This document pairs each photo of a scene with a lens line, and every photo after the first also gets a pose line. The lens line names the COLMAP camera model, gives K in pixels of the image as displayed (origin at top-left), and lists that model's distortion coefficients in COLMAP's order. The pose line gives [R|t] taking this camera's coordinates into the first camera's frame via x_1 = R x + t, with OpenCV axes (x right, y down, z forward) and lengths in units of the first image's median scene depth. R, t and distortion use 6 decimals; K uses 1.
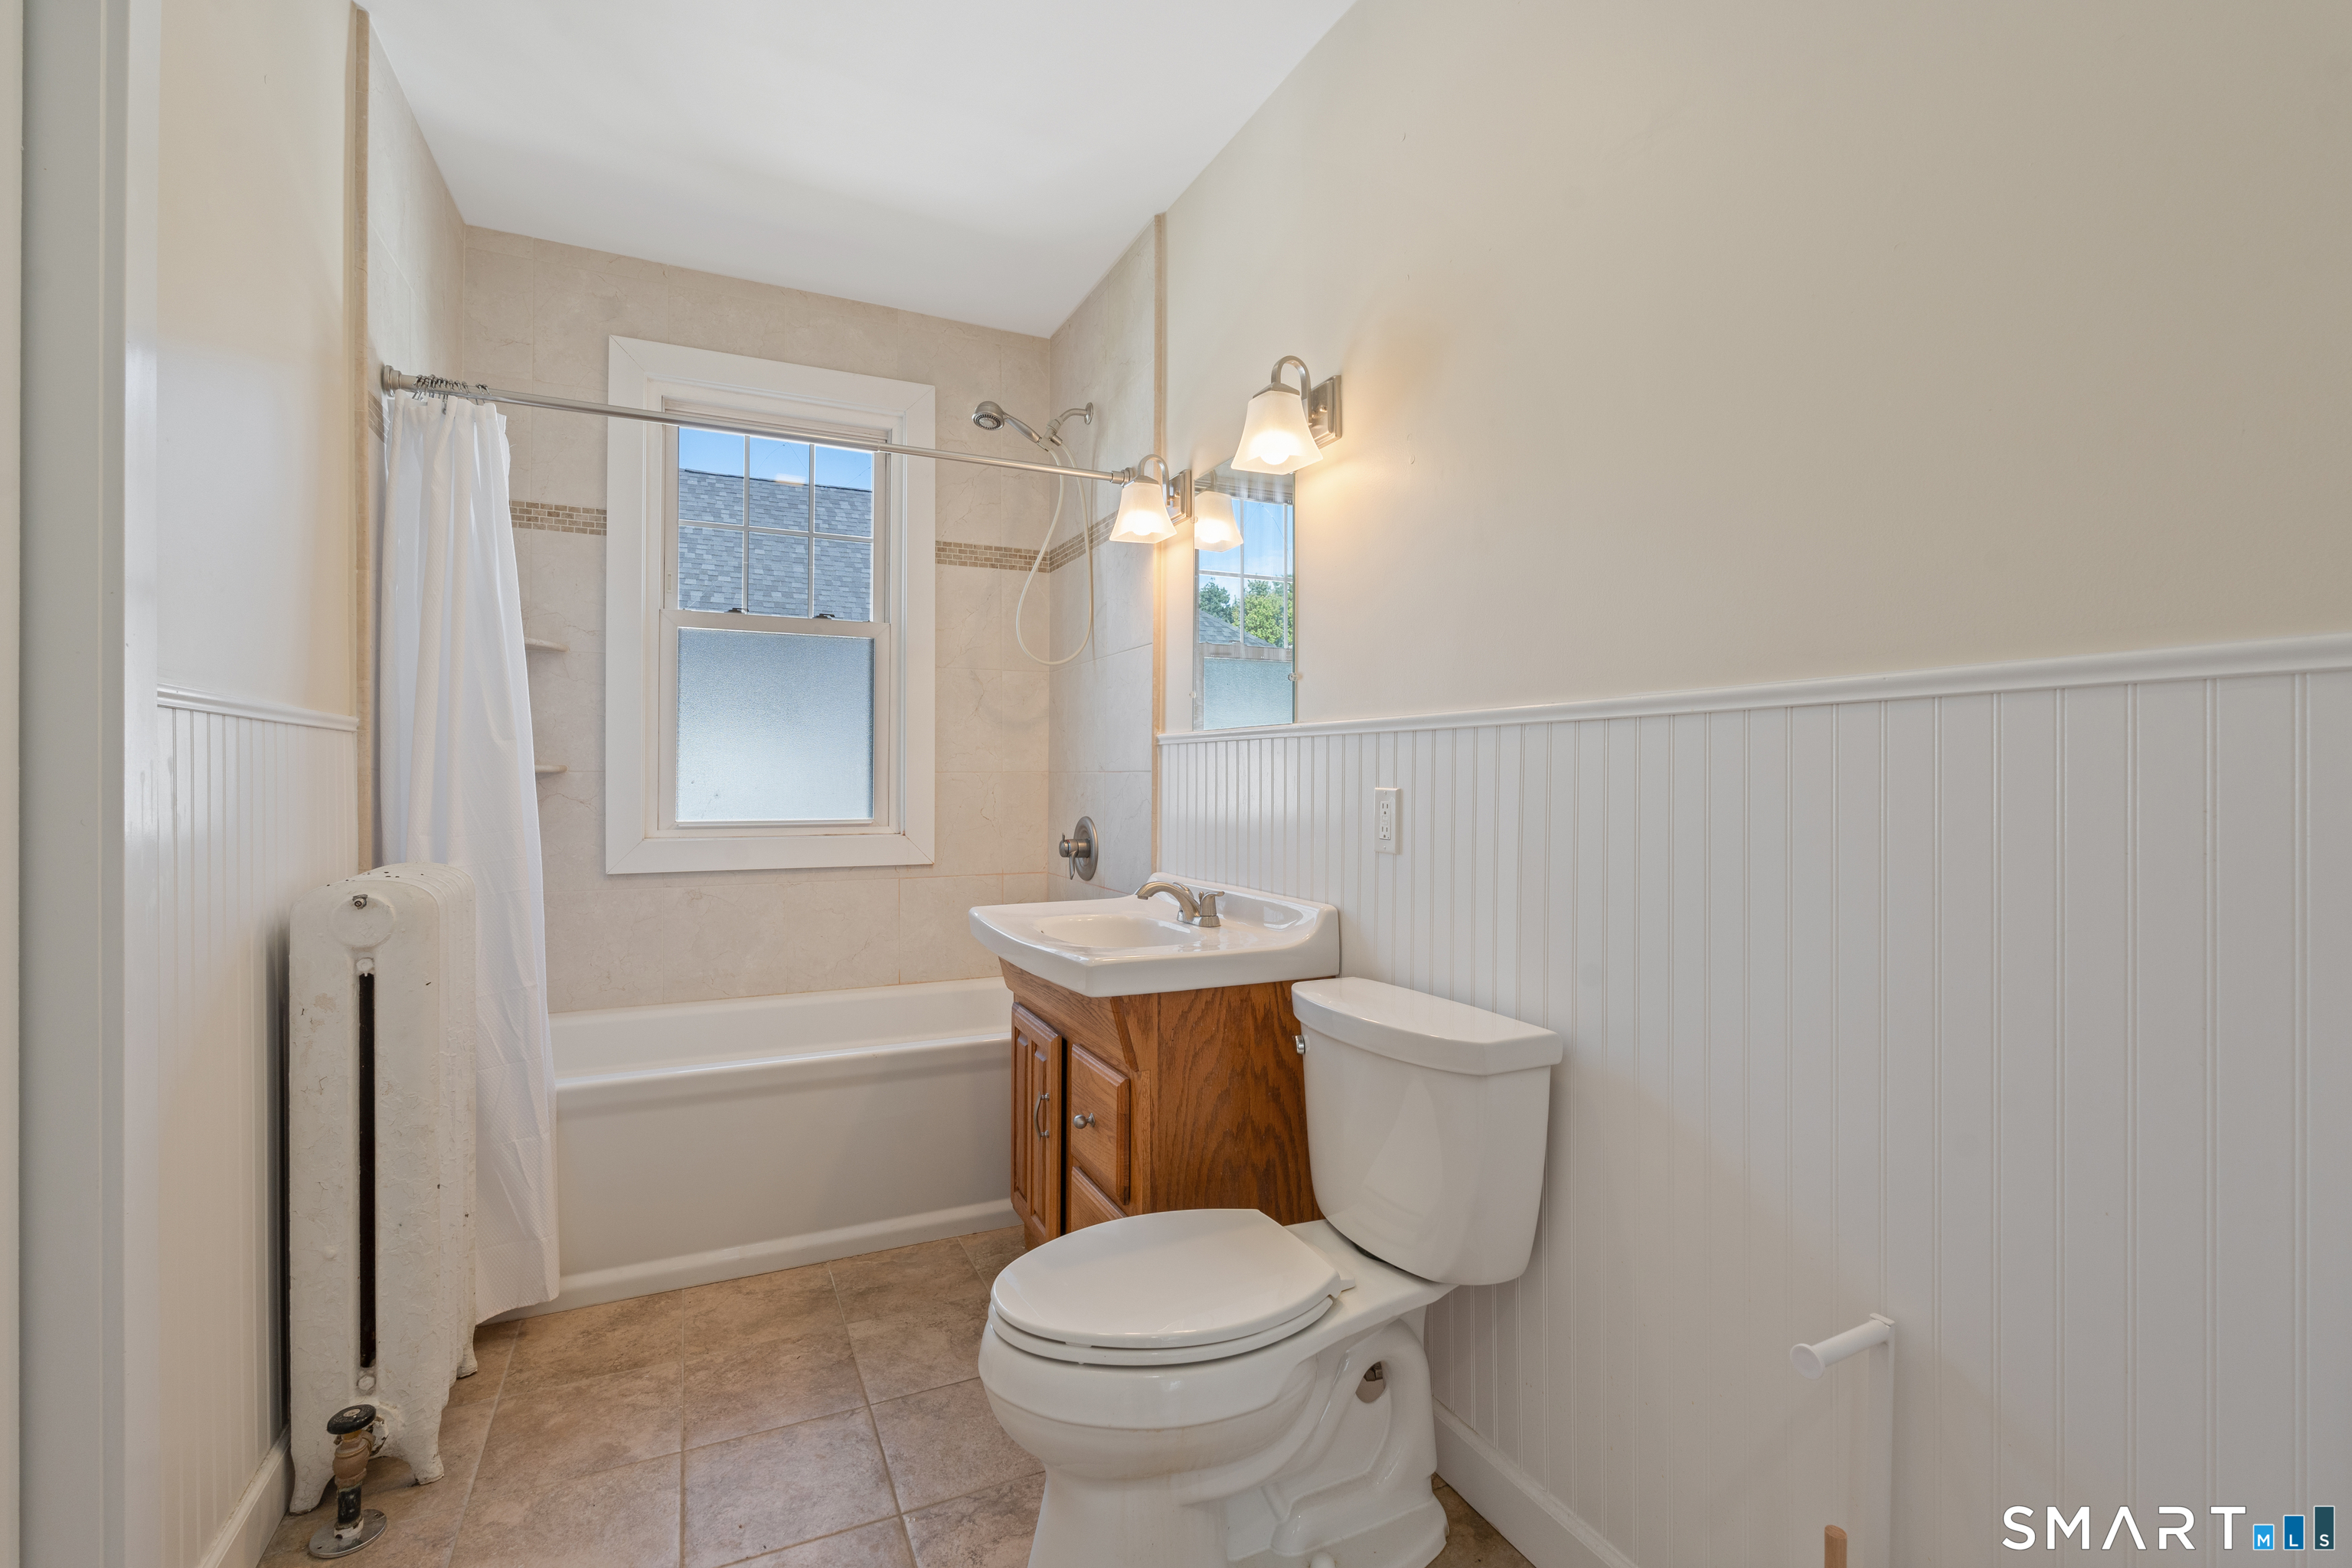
lens RADIAL K [[1056.1, 0, 1177.5], [0, 1056.1, 781.8], [0, 0, 1]] dist [-0.002189, -0.000679]
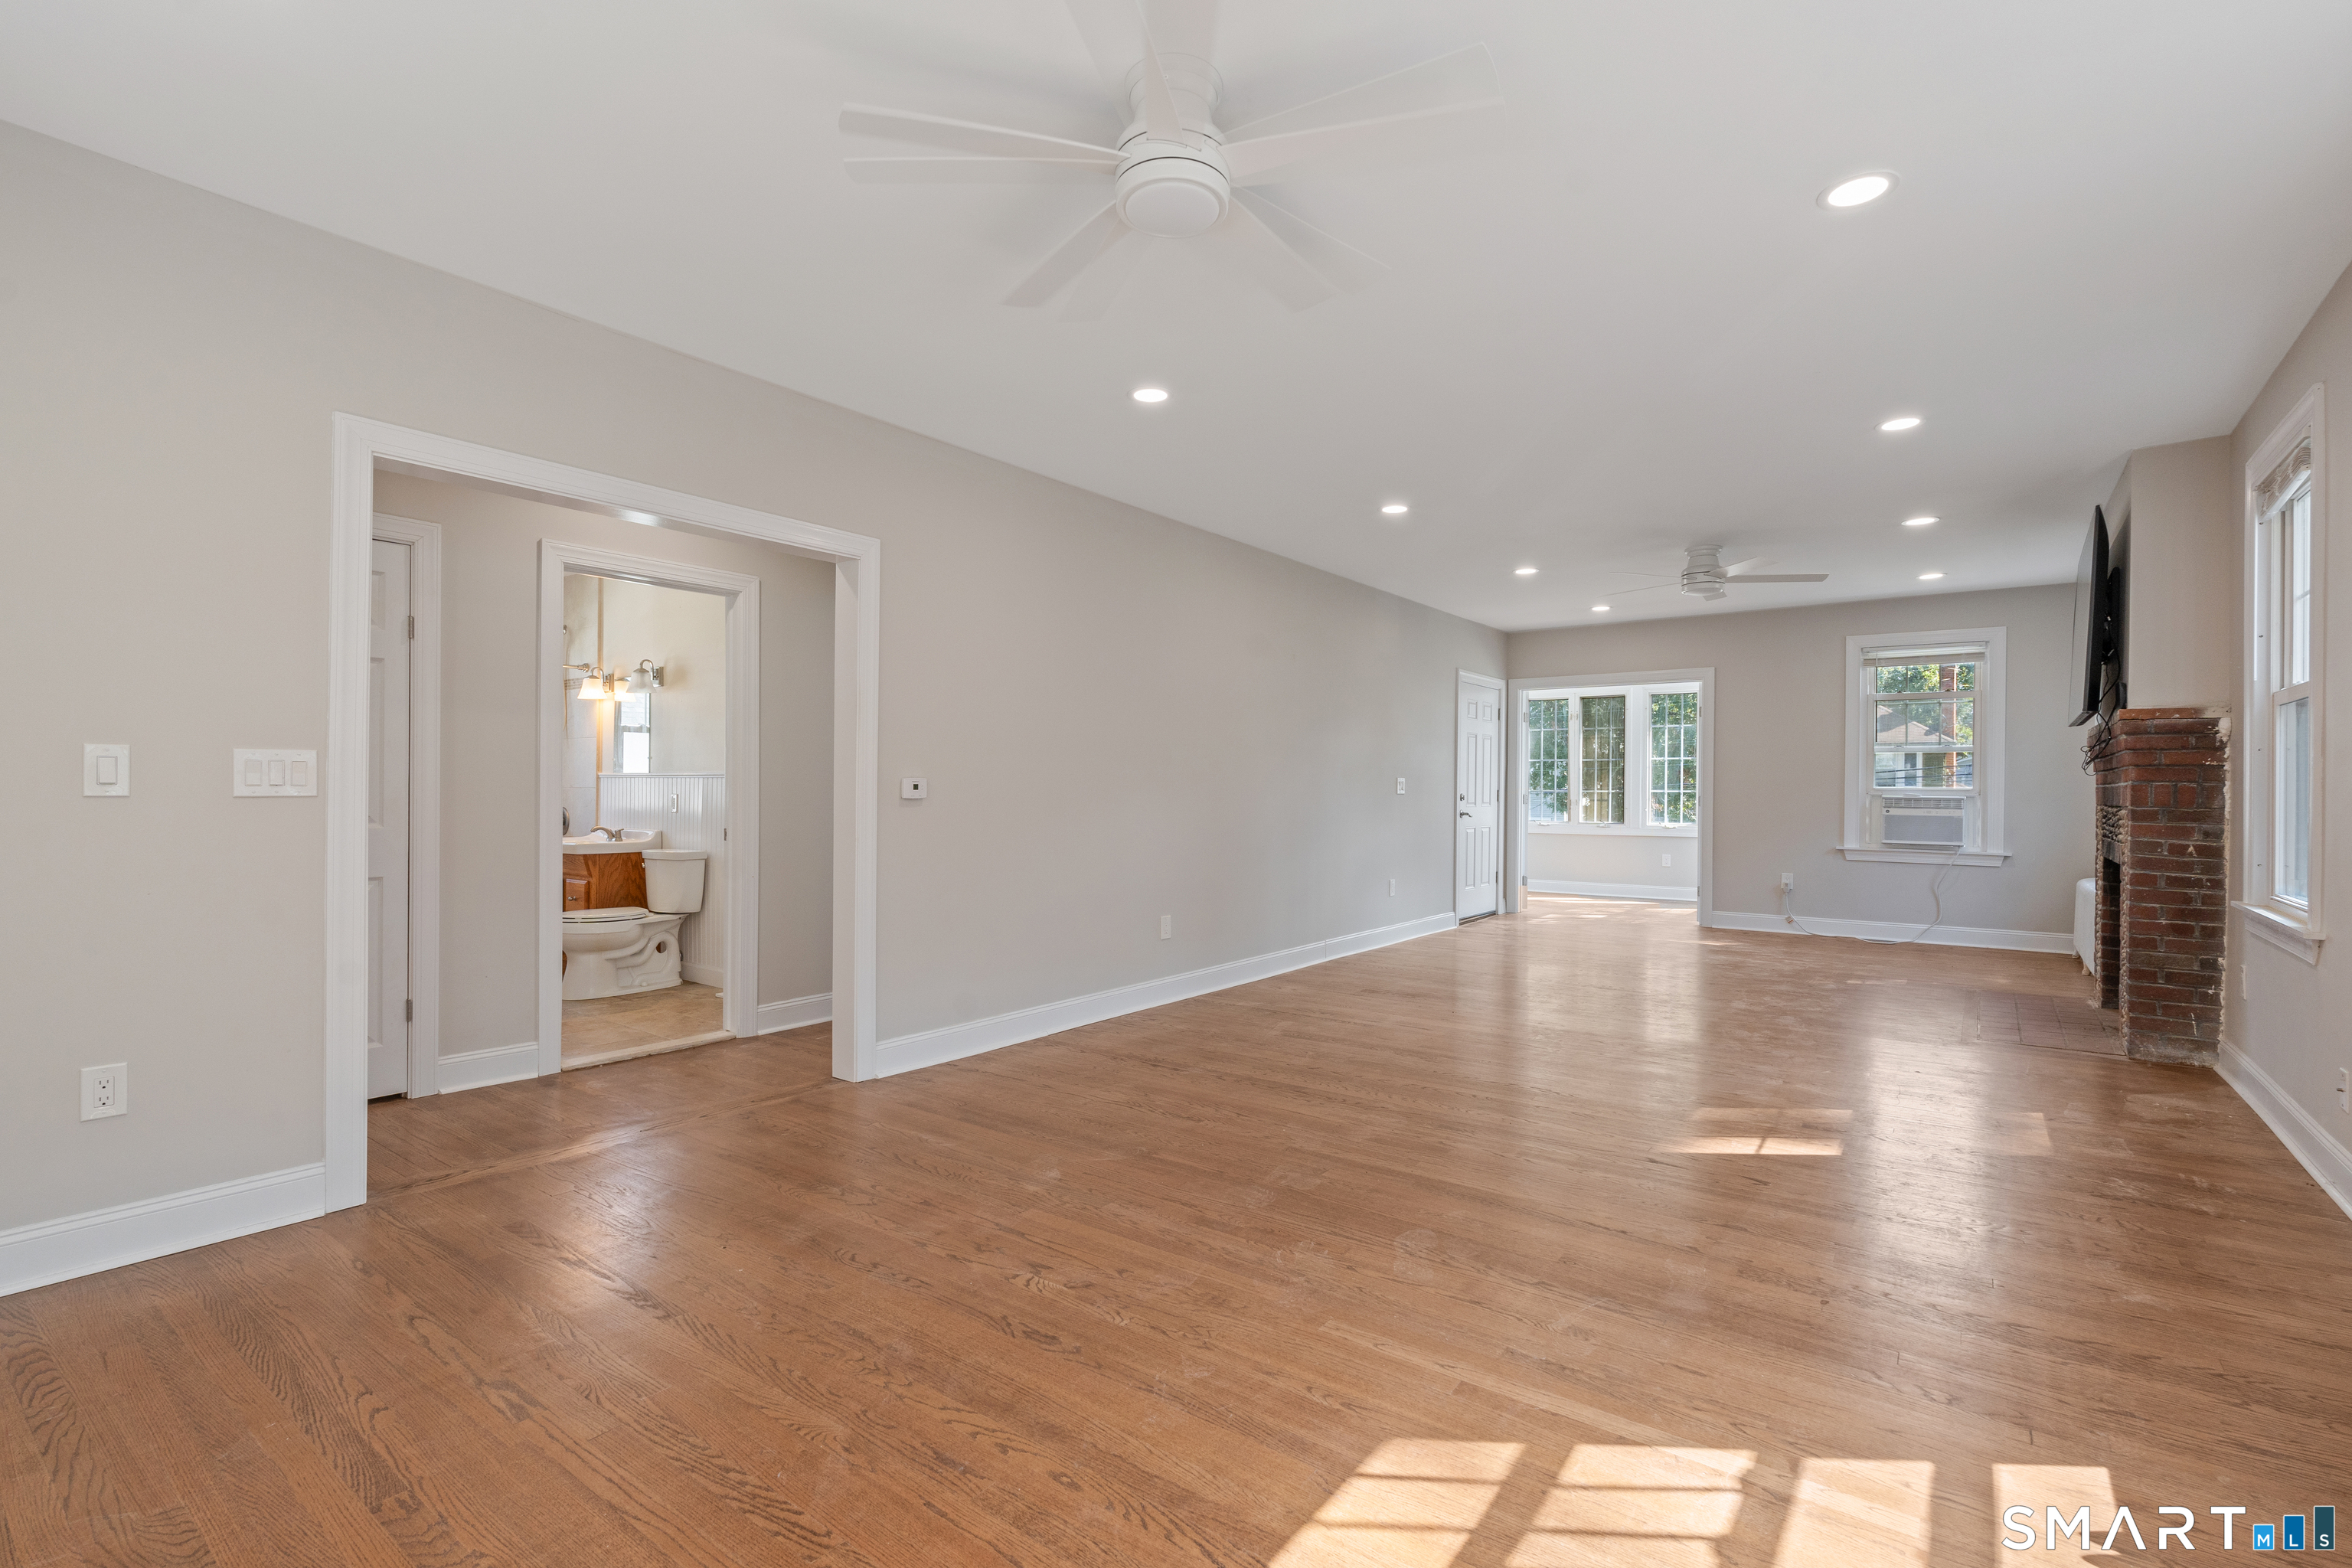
lens RADIAL K [[1056.1, 0, 1177.6], [0, 1056.1, 792.1], [0, 0, 1]] dist [-0.002189, -0.000679]
pose [[0.881714, 0.007036, 0.471731, 0.018838], [-0.004599, 0.999969, -0.006319, 0.012694], [-0.471761, 0.003402, 0.881720, -2.723459]]
